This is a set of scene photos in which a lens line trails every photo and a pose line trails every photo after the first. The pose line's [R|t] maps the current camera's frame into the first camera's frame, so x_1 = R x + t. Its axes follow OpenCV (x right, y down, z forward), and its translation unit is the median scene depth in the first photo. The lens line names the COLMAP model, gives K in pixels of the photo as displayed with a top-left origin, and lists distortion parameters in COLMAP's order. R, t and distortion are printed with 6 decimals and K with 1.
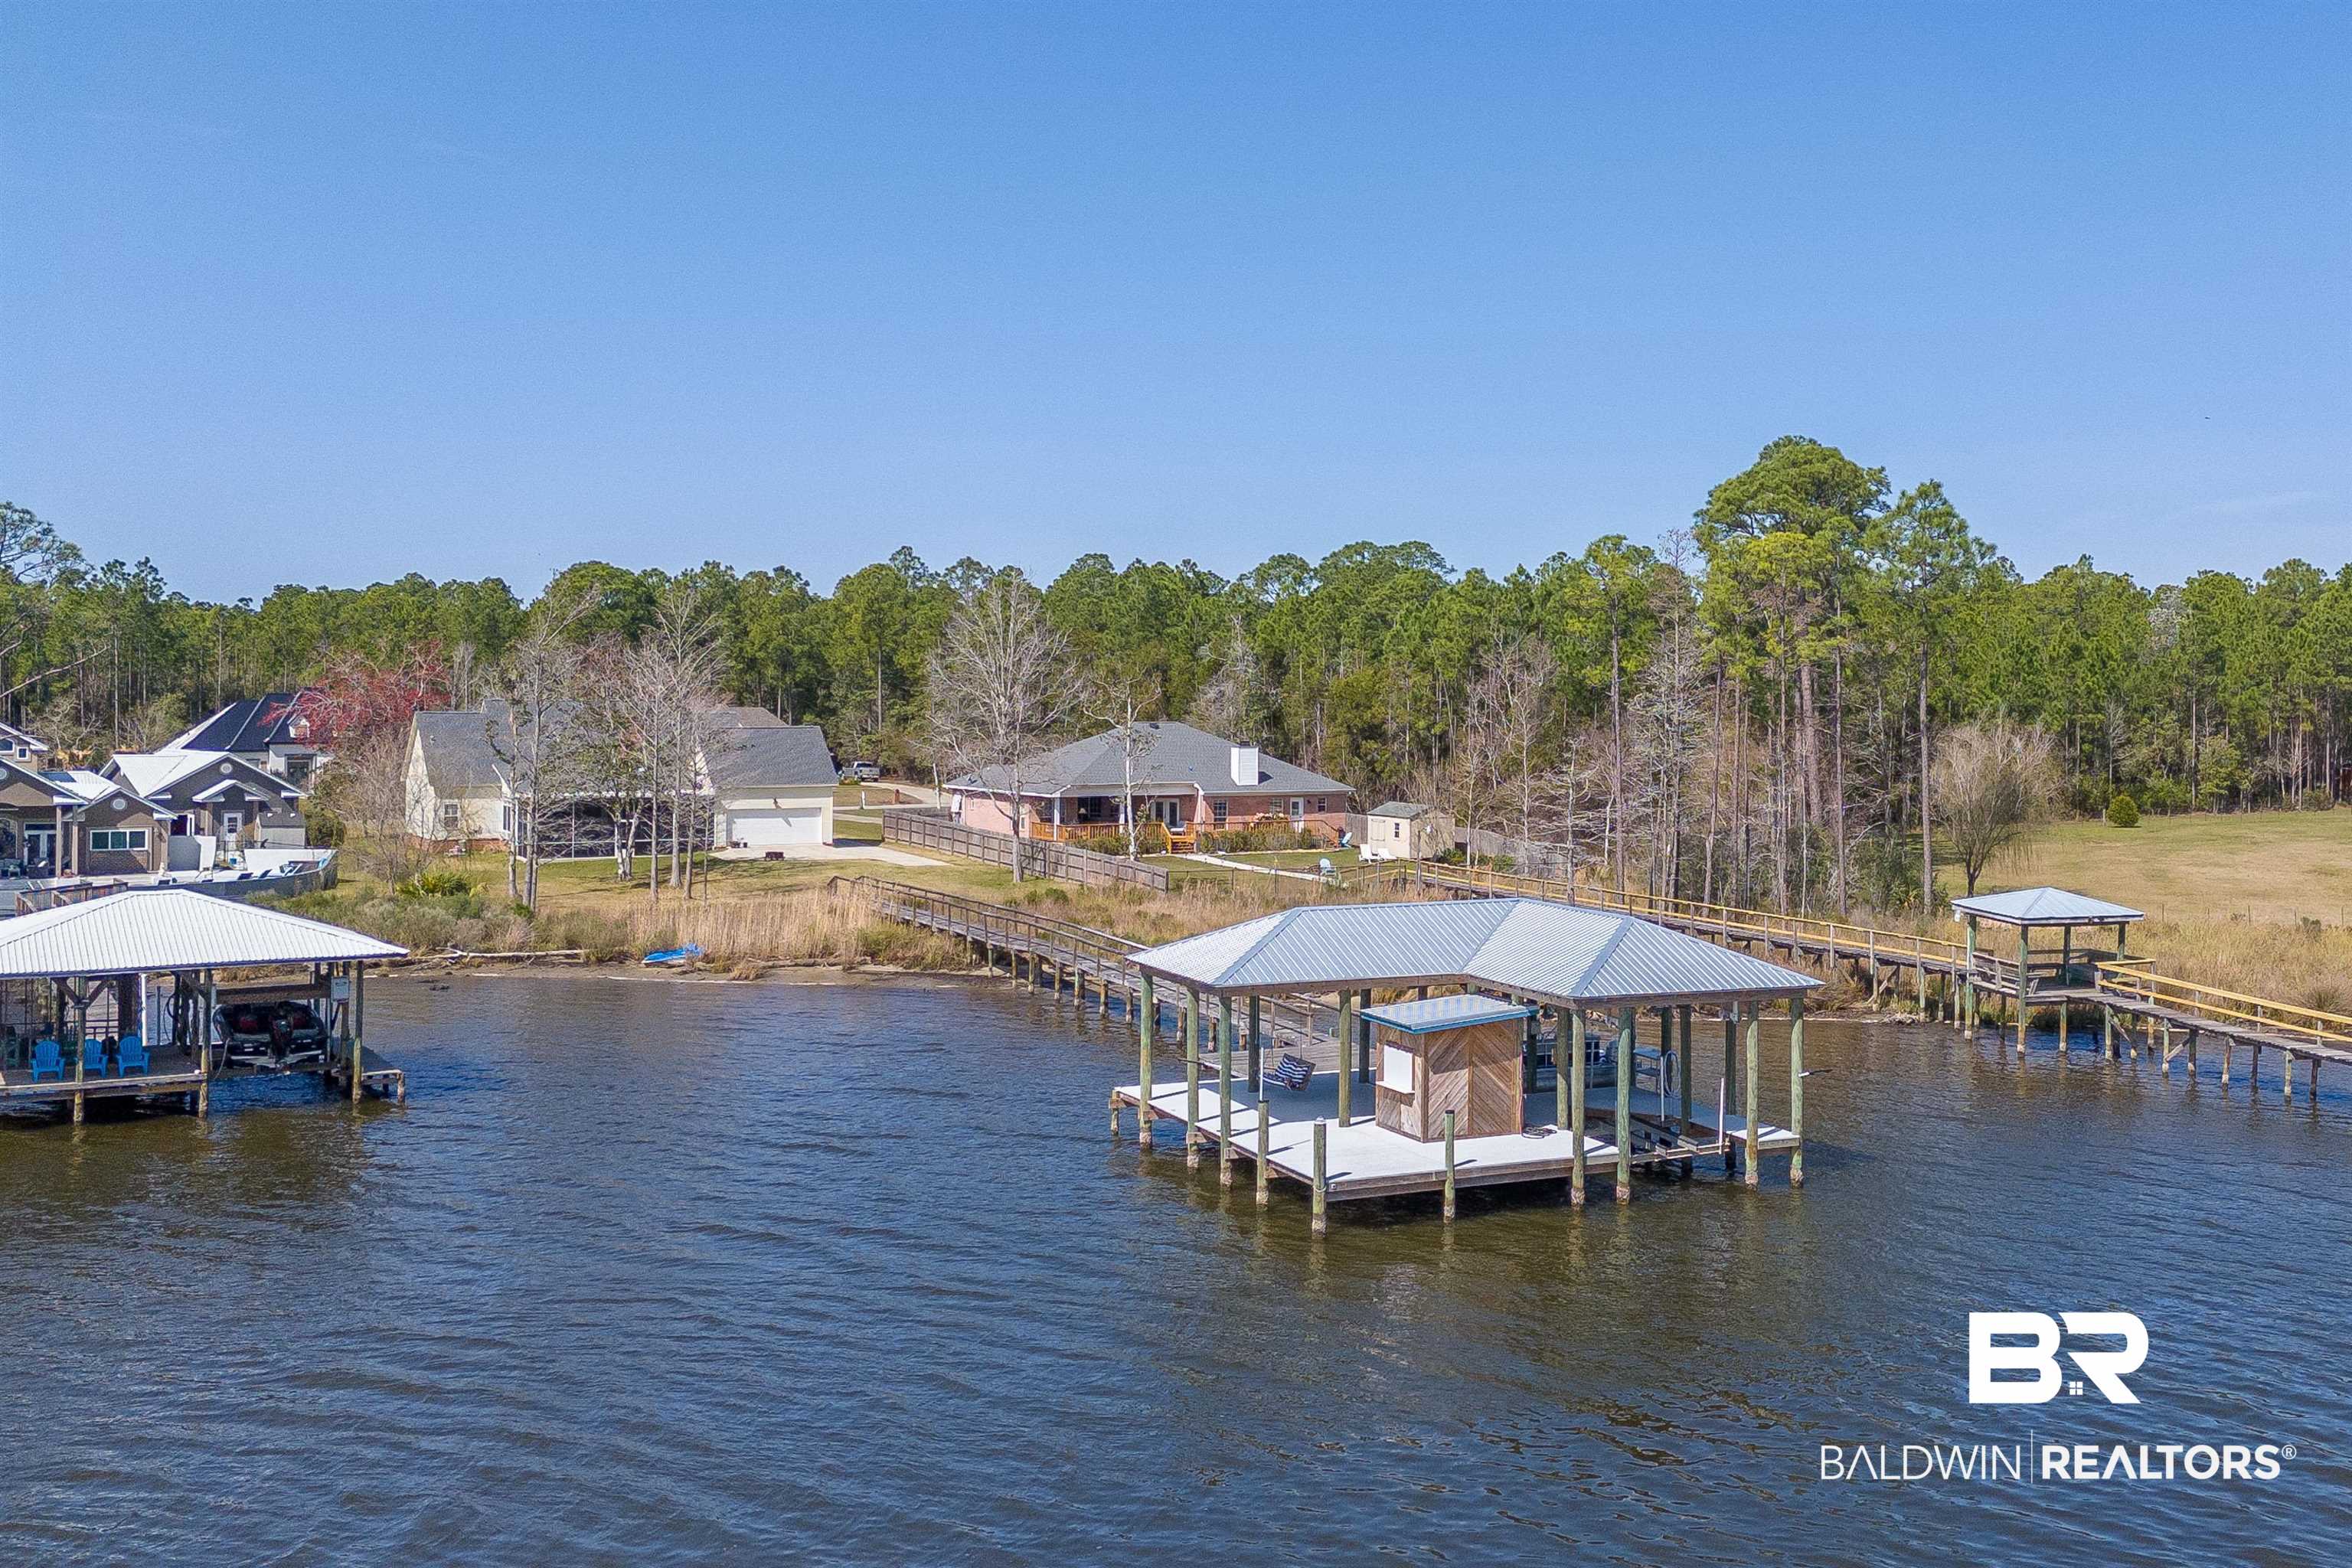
lens RADIAL K [[2258.2, 0, 1078.0], [0, 2258.2, 779.6], [0, 0, 1]] dist [-0.001068, 0.008094]
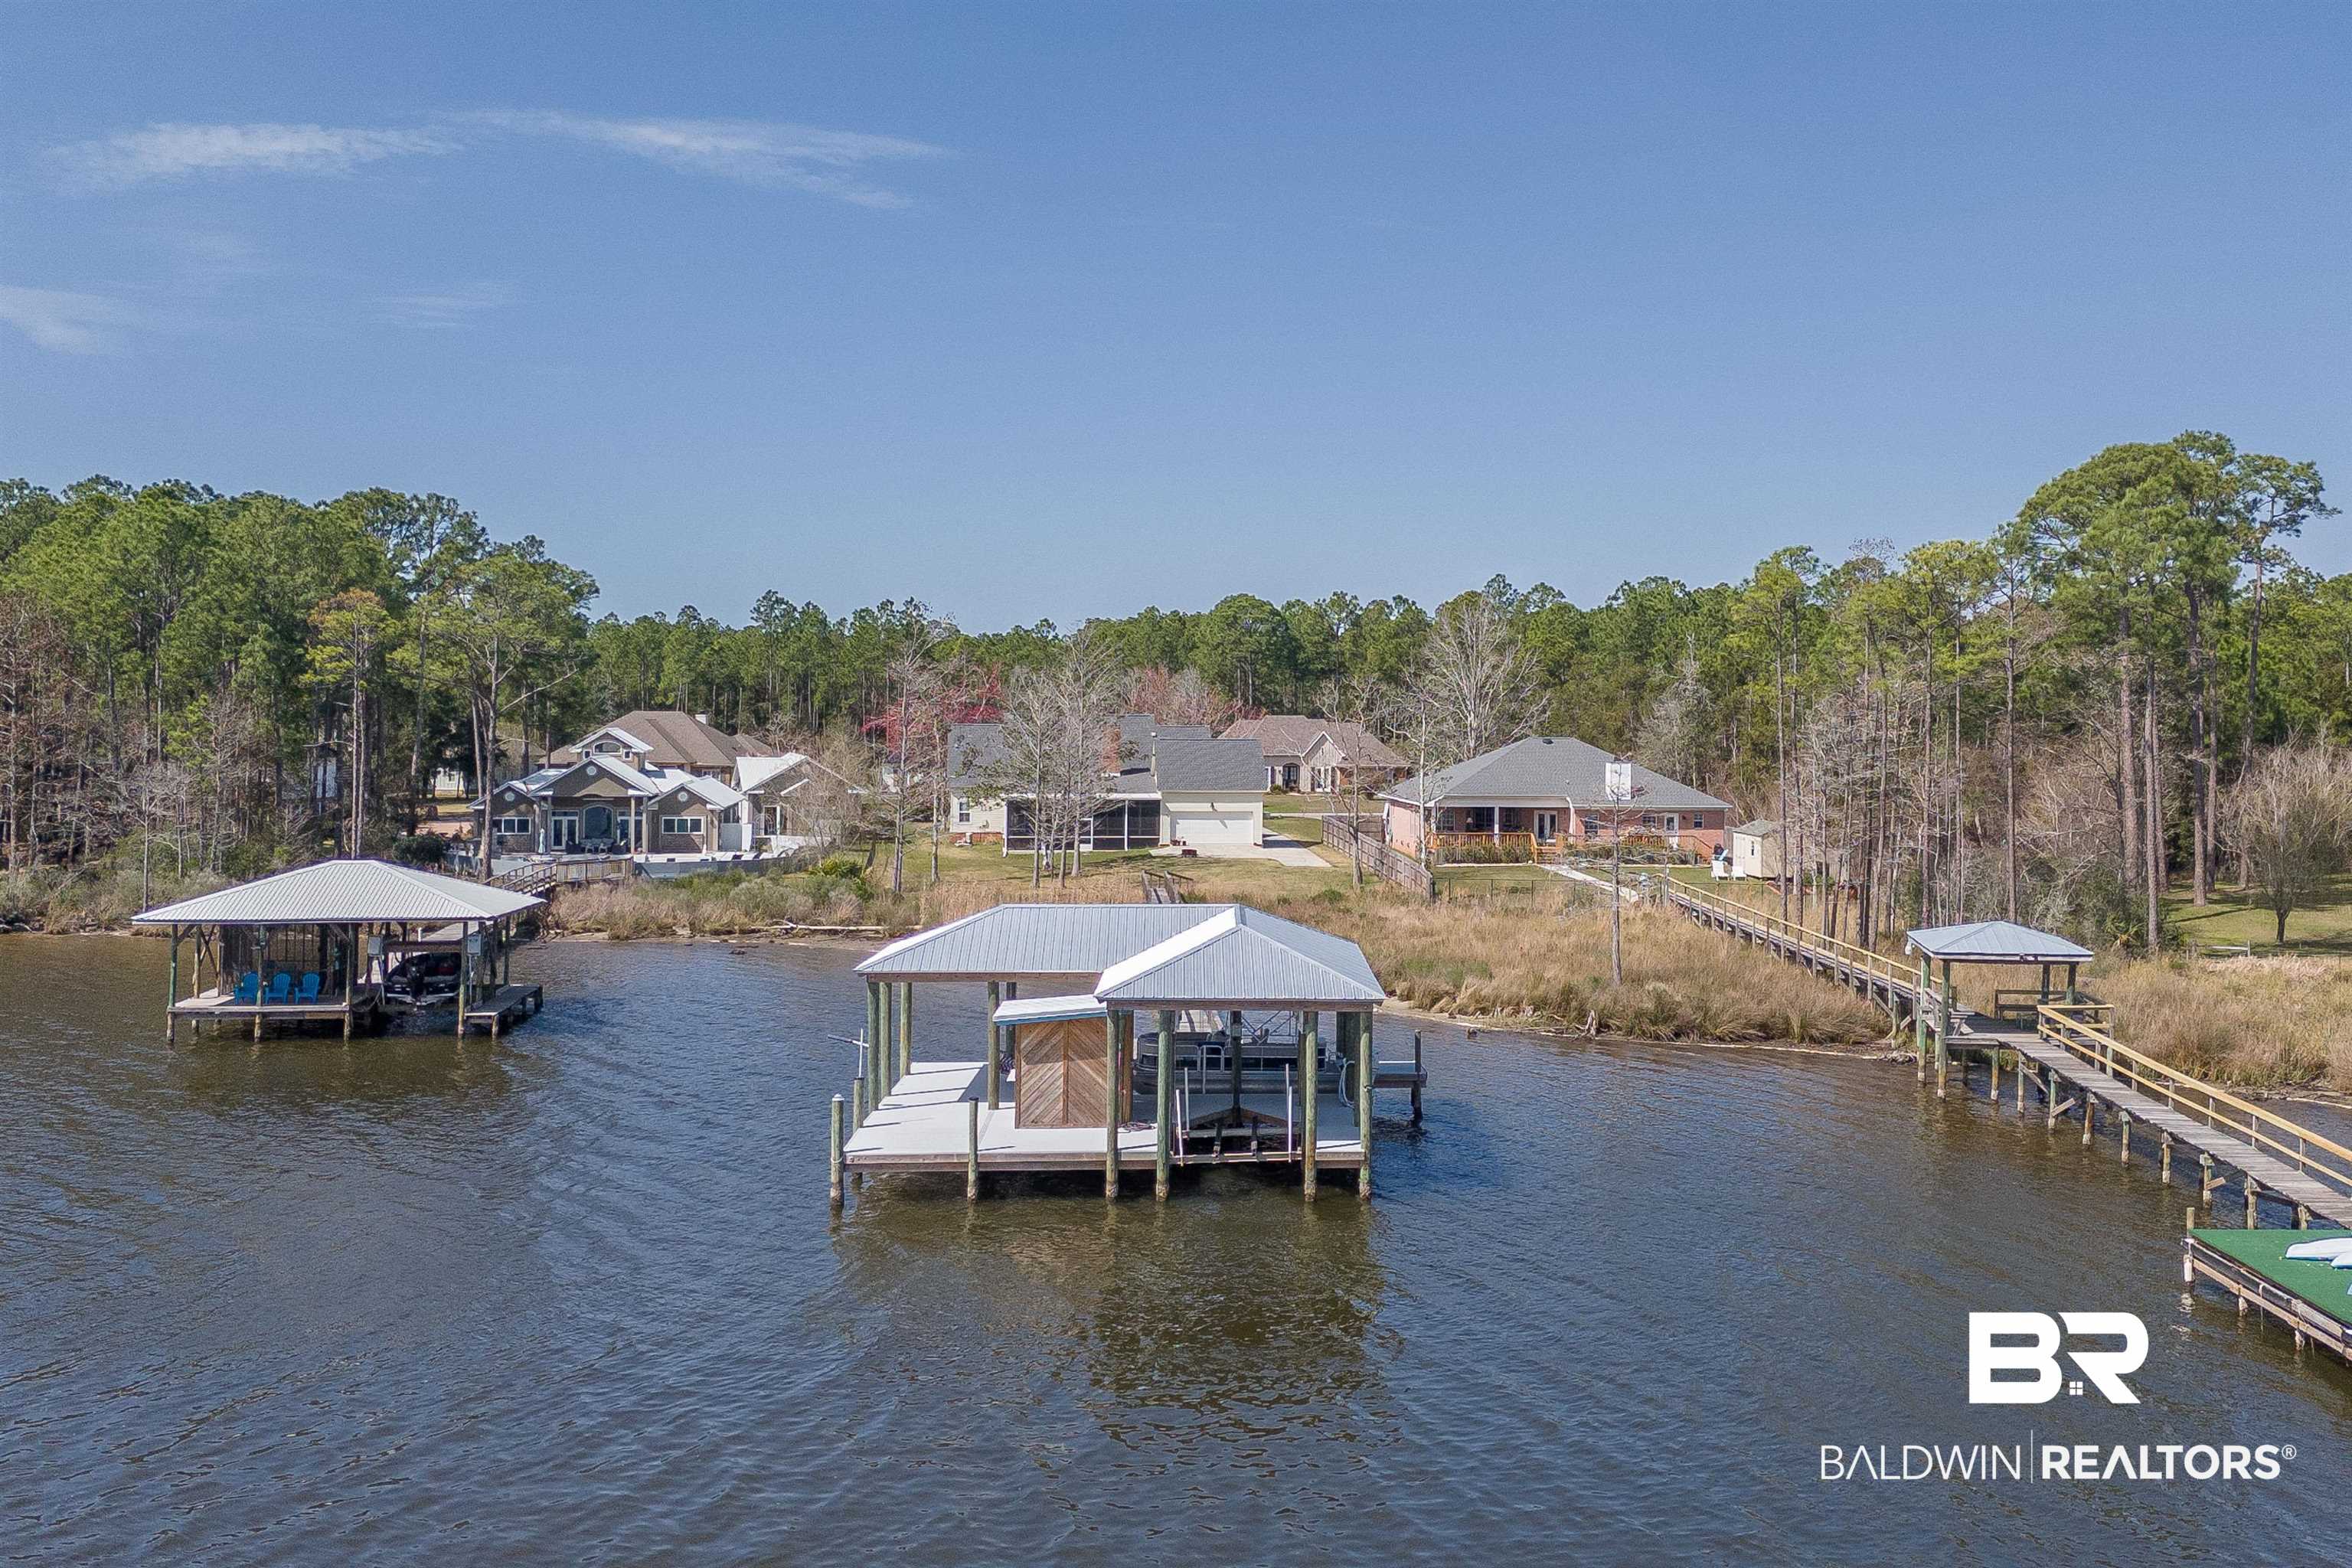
lens RADIAL K [[2015.6, 0, 1014.6], [0, 2015.6, 787.4], [0, 0, 1]] dist [0.100965, -0.176203]
pose [[0.925164, 0.017242, -0.379176, 0.182754], [-0.017392, 0.999844, 0.003029, -0.000810], [0.379169, 0.003792, 0.925320, 0.042759]]
